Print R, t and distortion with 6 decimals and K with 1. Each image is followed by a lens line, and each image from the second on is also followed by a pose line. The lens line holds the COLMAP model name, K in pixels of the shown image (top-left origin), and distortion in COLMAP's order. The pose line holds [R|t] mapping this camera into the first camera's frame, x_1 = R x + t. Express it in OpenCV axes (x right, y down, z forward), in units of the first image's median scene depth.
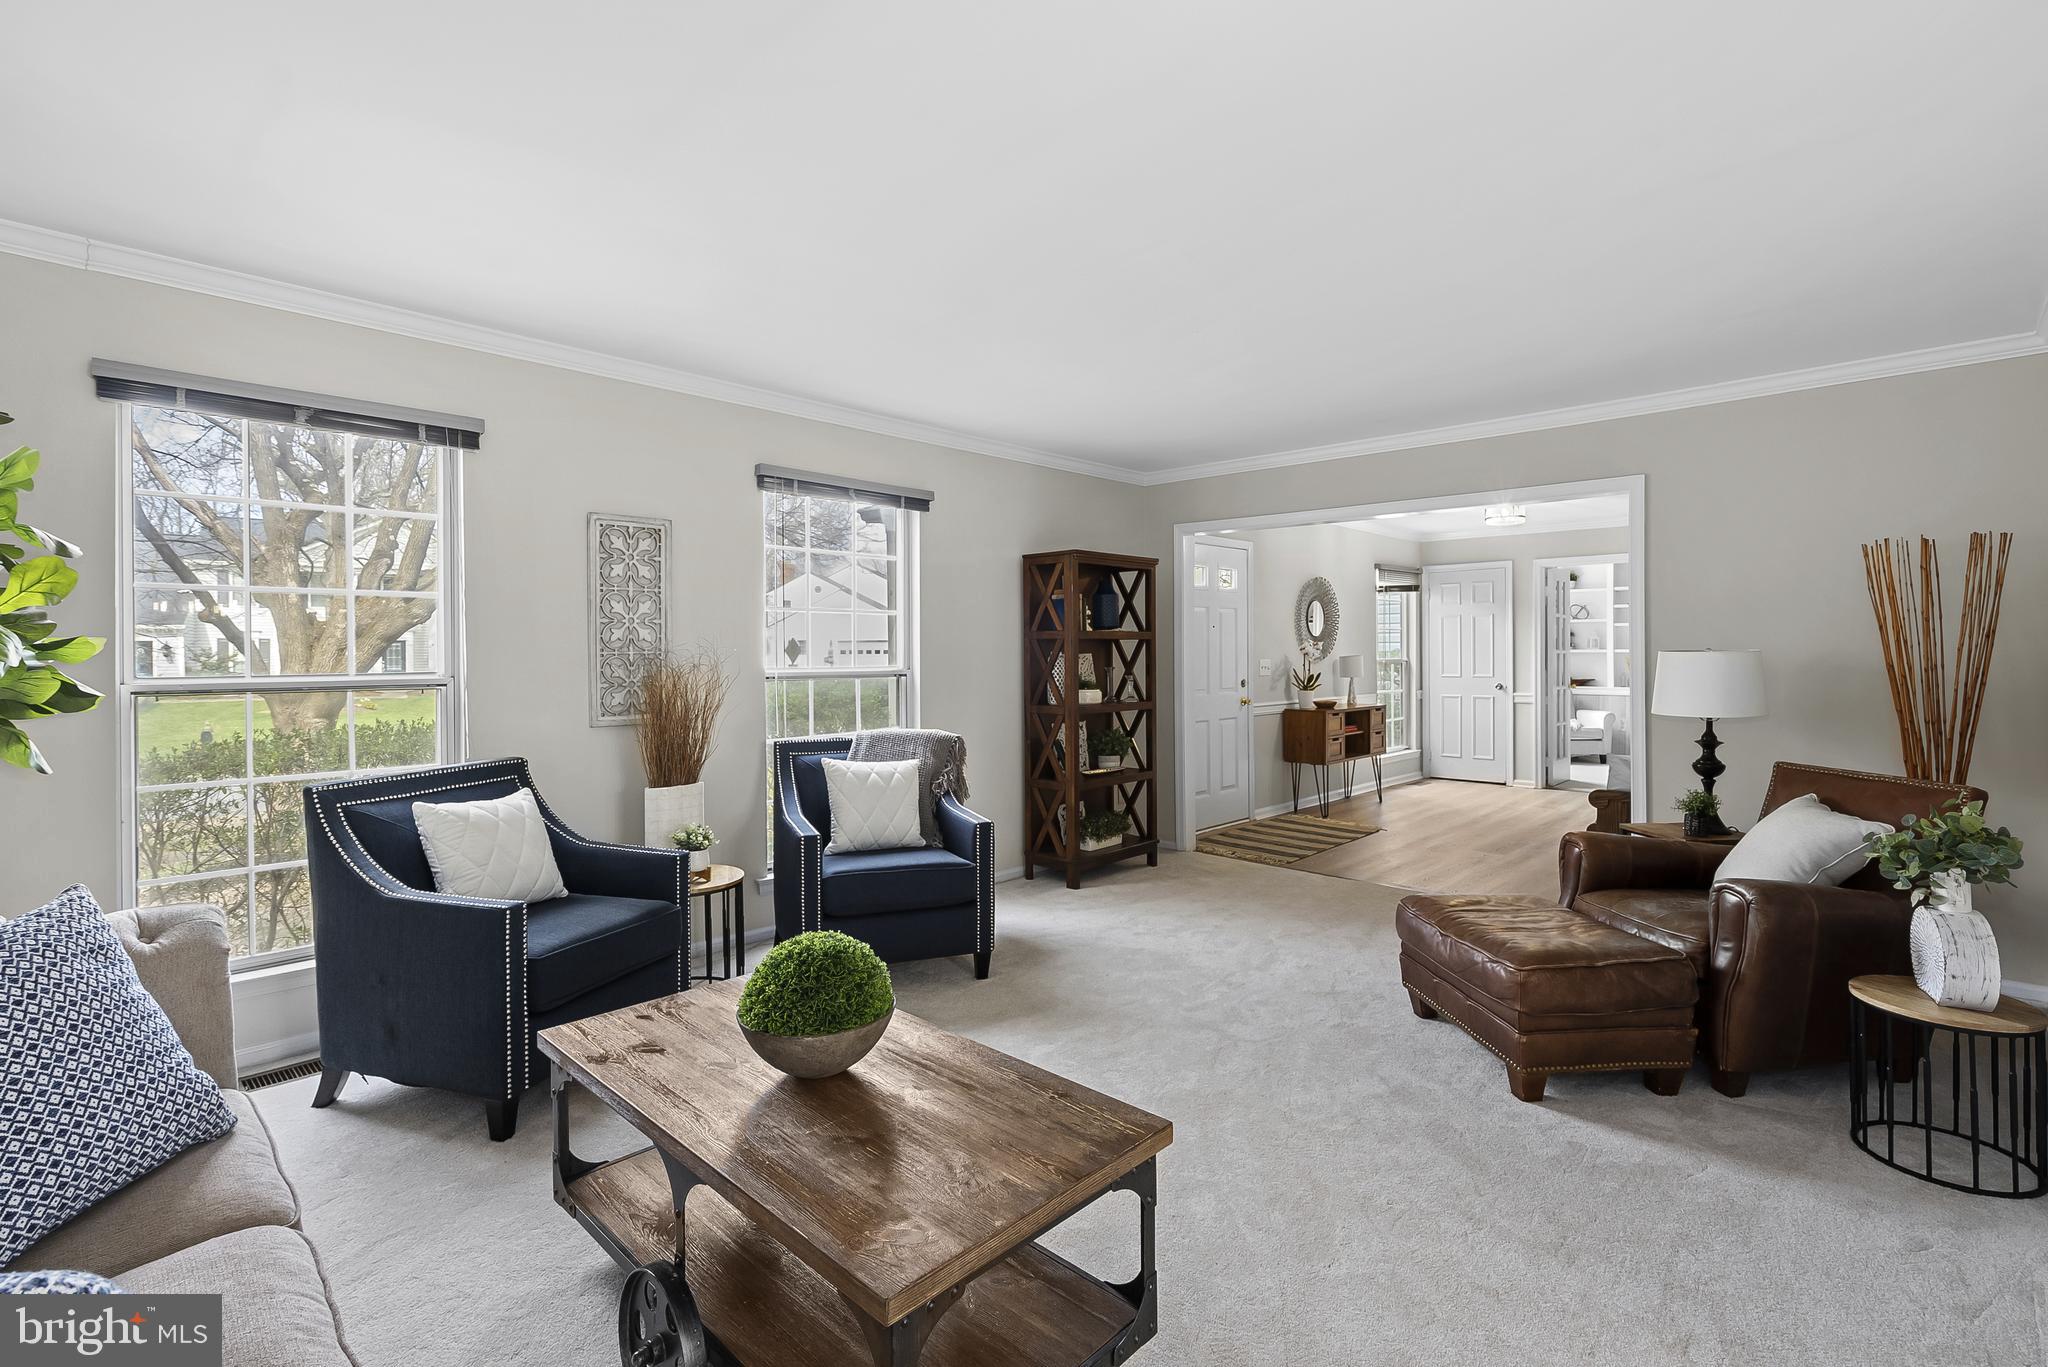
lens RADIAL K [[932.1, 0, 1014.6], [0, 932.1, 647.1], [0, 0, 1]] dist [-0.010343, 0.004891]
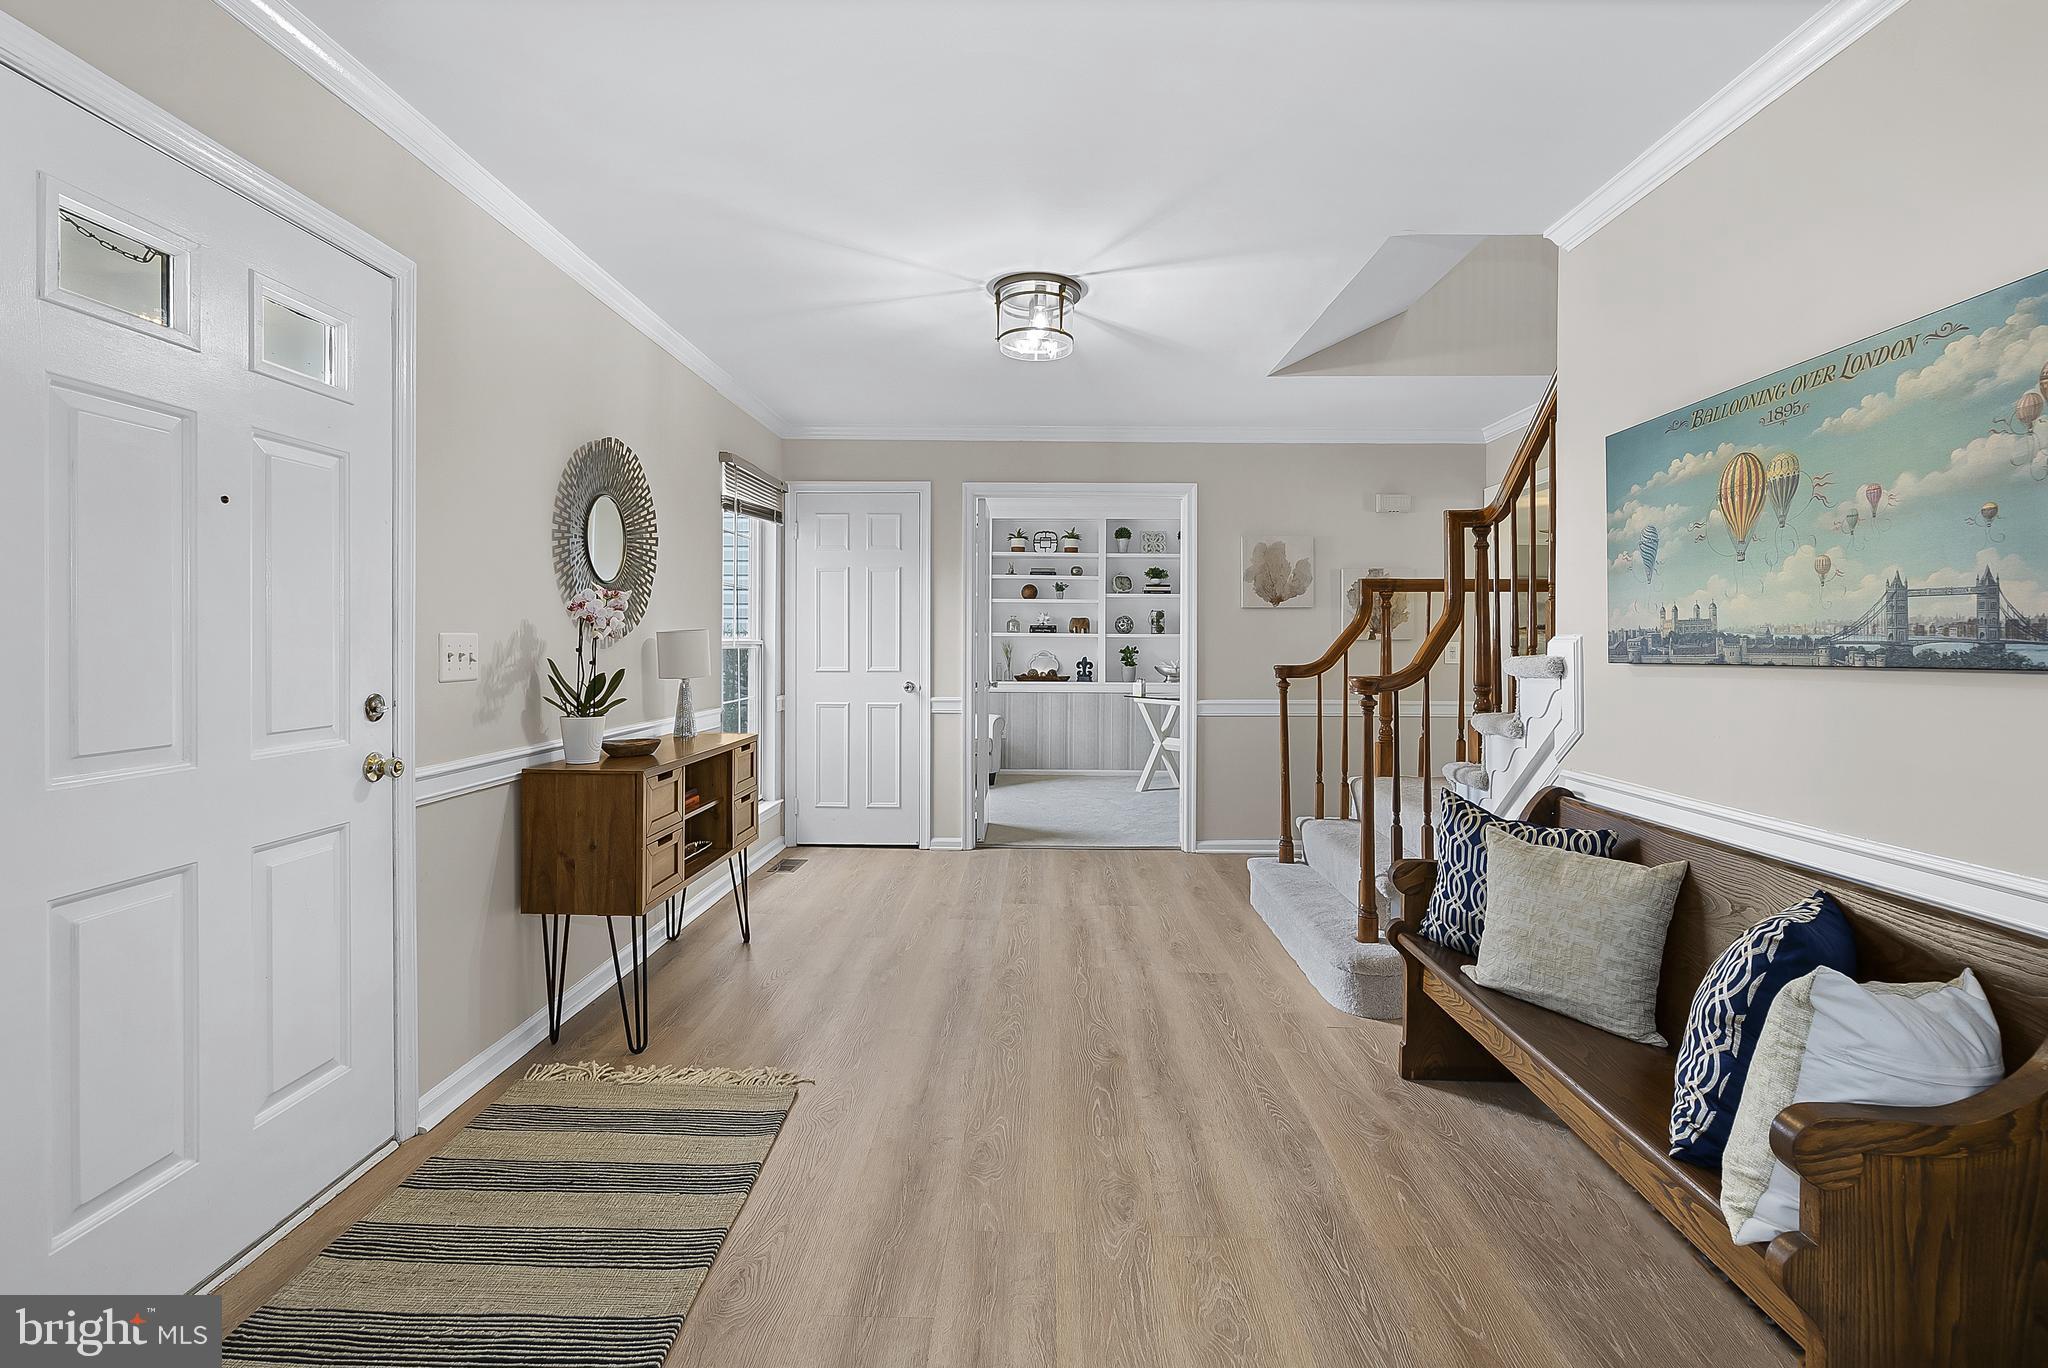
lens RADIAL K [[932.1, 0, 1038.9], [0, 932.1, 642.5], [0, 0, 1]] dist [-0.010343, 0.004891]
pose [[0.699115, 0.006582, 0.714978, 0.170515], [-0.004371, 0.999978, -0.004931, 0.017412], [-0.714995, 0.000322, 0.699129, 0.599775]]
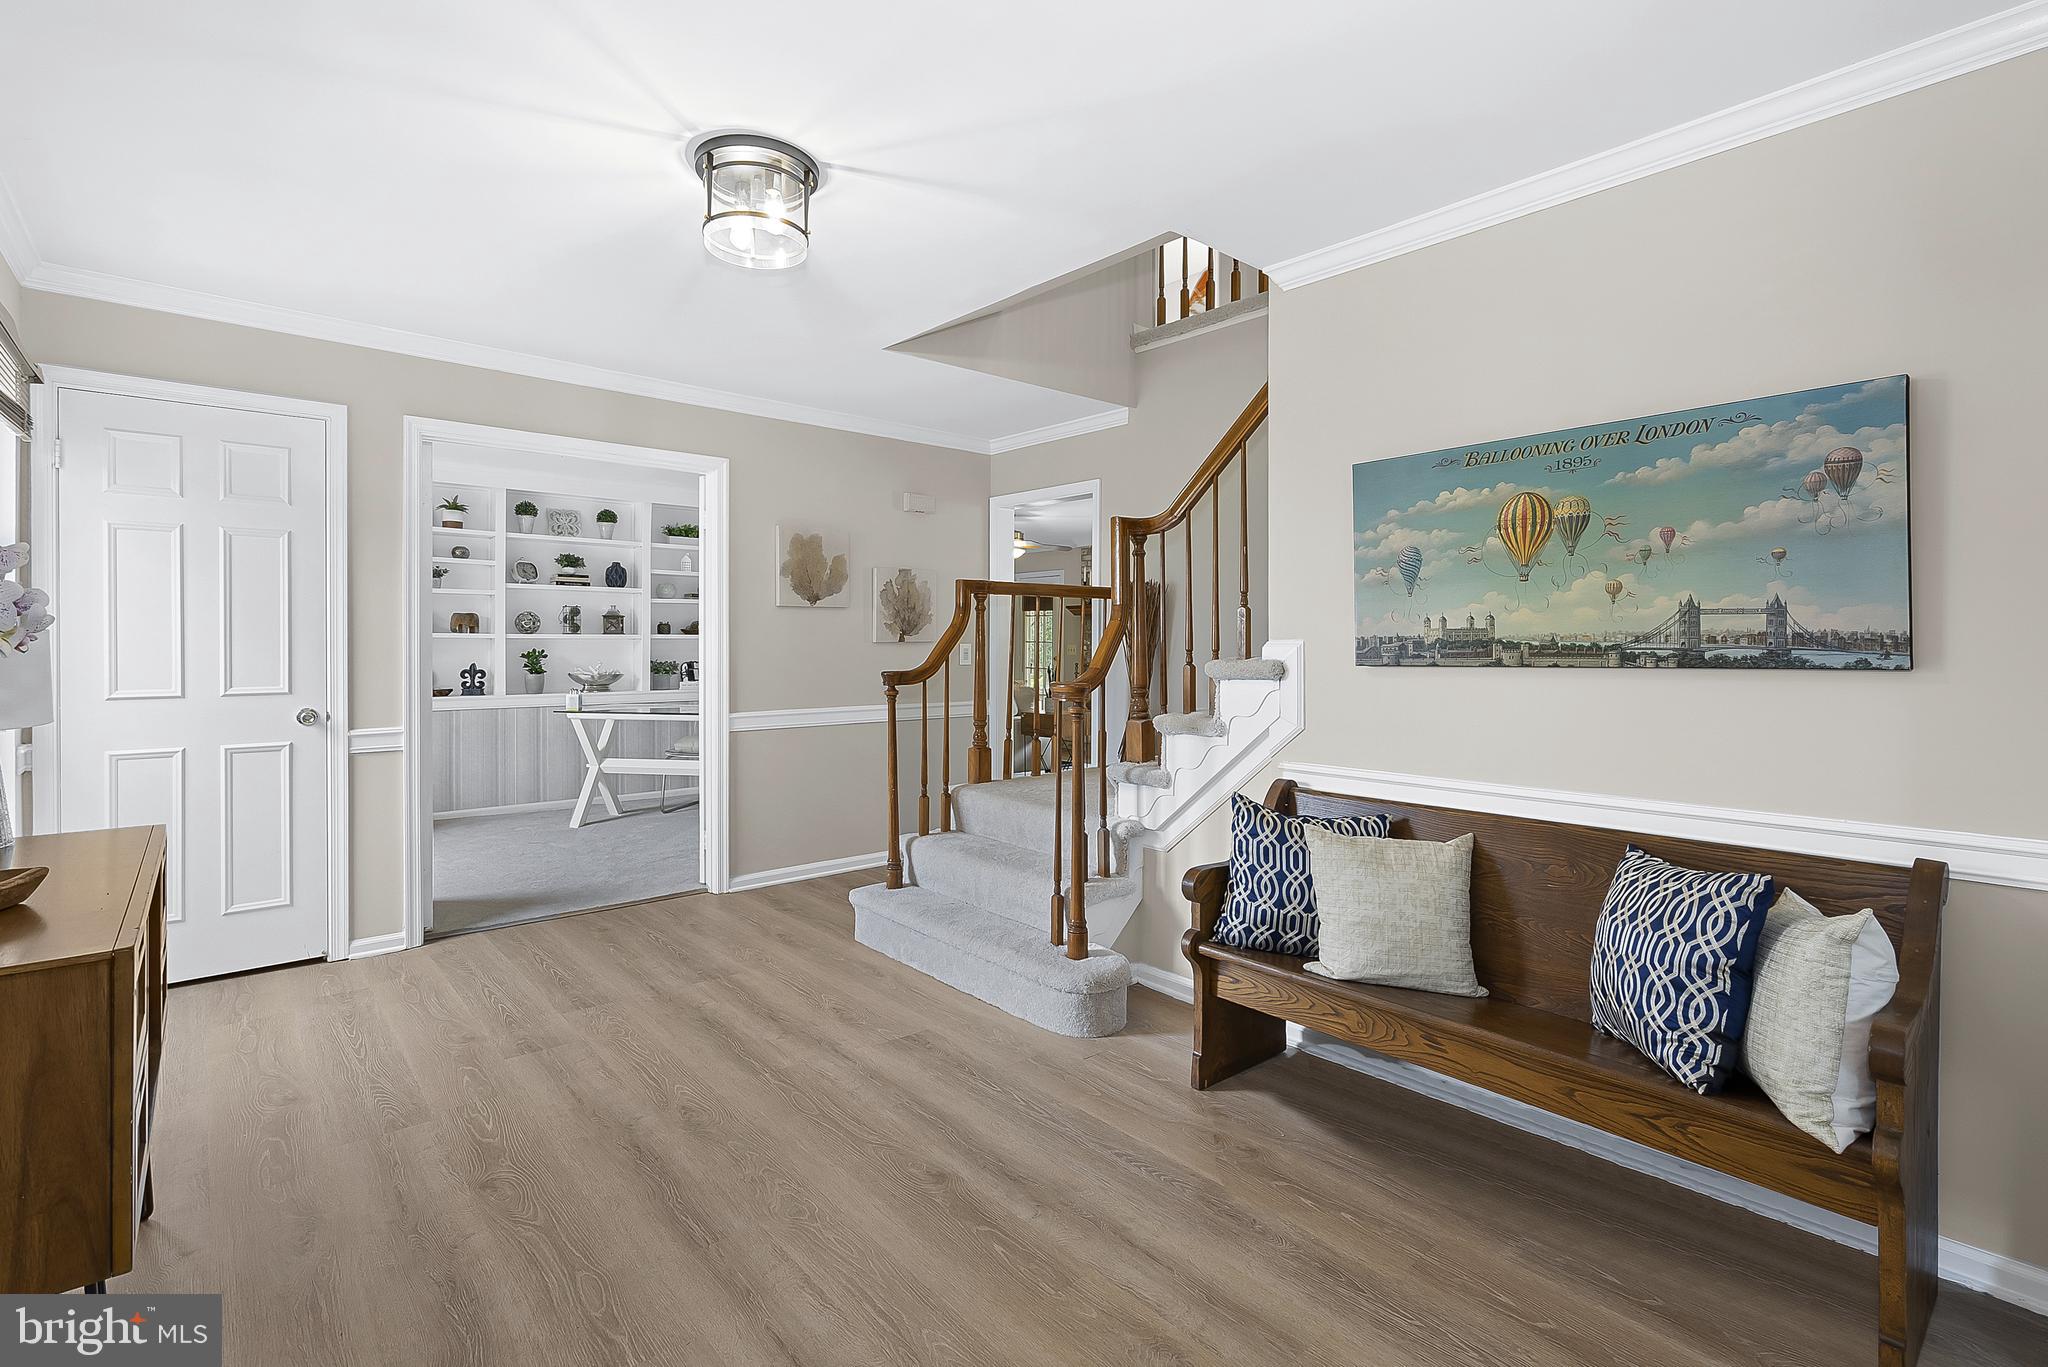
lens RADIAL K [[932.1, 0, 1013.1], [0, 932.1, 646.0], [0, 0, 1]] dist [-0.010343, 0.004891]
pose [[0.053045, -0.000023, 0.998592, 0.169481], [0.003091, 0.999995, -0.000141, 0.015485], [-0.998587, 0.003094, 0.053045, 0.712768]]
